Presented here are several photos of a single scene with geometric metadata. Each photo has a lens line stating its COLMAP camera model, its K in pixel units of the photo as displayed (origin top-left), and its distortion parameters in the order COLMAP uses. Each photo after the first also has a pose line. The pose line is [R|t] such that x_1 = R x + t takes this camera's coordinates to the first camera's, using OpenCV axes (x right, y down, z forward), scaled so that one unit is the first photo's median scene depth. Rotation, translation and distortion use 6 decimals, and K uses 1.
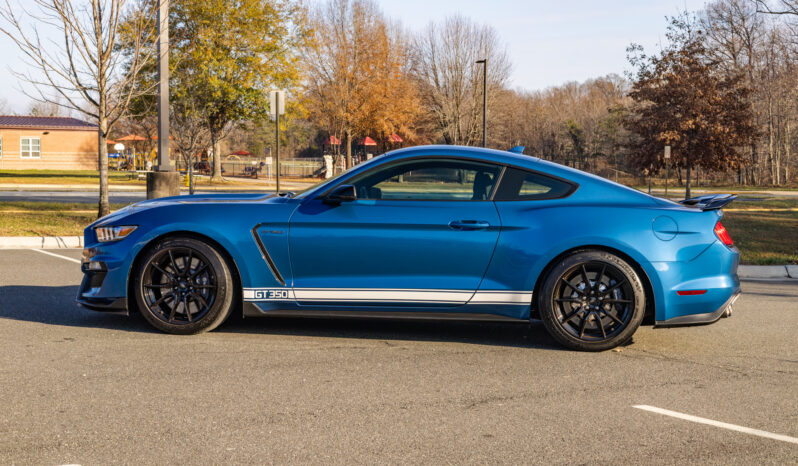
lens RADIAL K [[1132.6, 0, 399.0], [0, 1132.6, 233.0], [0, 0, 1]] dist [0.004788, 0.041510]
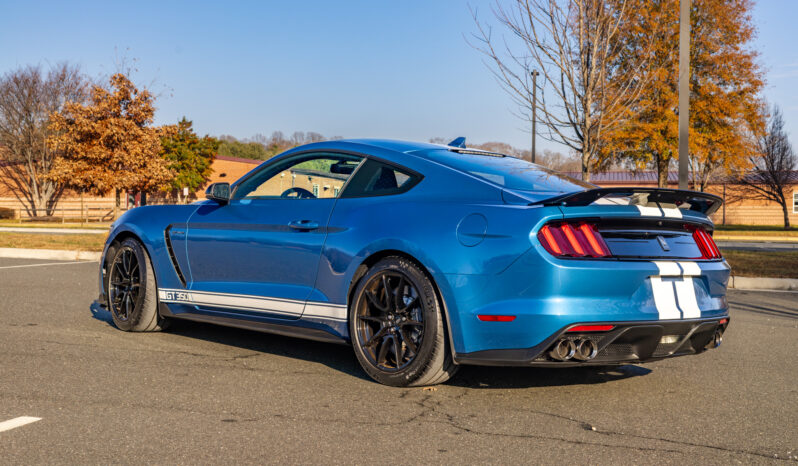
lens RADIAL K [[1132.6, 0, 399.0], [0, 1132.6, 233.0], [0, 0, 1]] dist [0.004788, 0.041510]
pose [[0.710190, 0.004920, -0.703993, 0.719692], [-0.043836, 0.998344, -0.037245, 0.027628], [0.702644, 0.057311, 0.709230, 0.433696]]
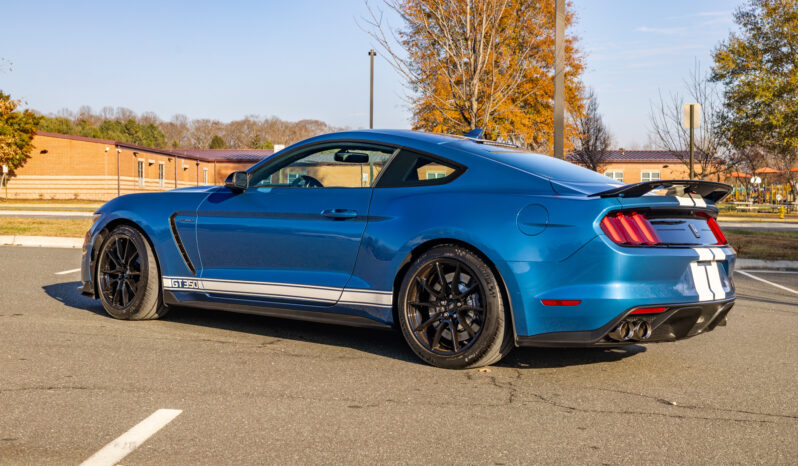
lens RADIAL K [[1132.6, 0, 399.0], [0, 1132.6, 233.0], [0, 0, 1]] dist [0.004788, 0.041510]
pose [[0.819506, 0.014633, -0.572884, 0.606173], [-0.034278, 0.999136, -0.023512, 0.026751], [0.572044, 0.038906, 0.819299, 0.296564]]
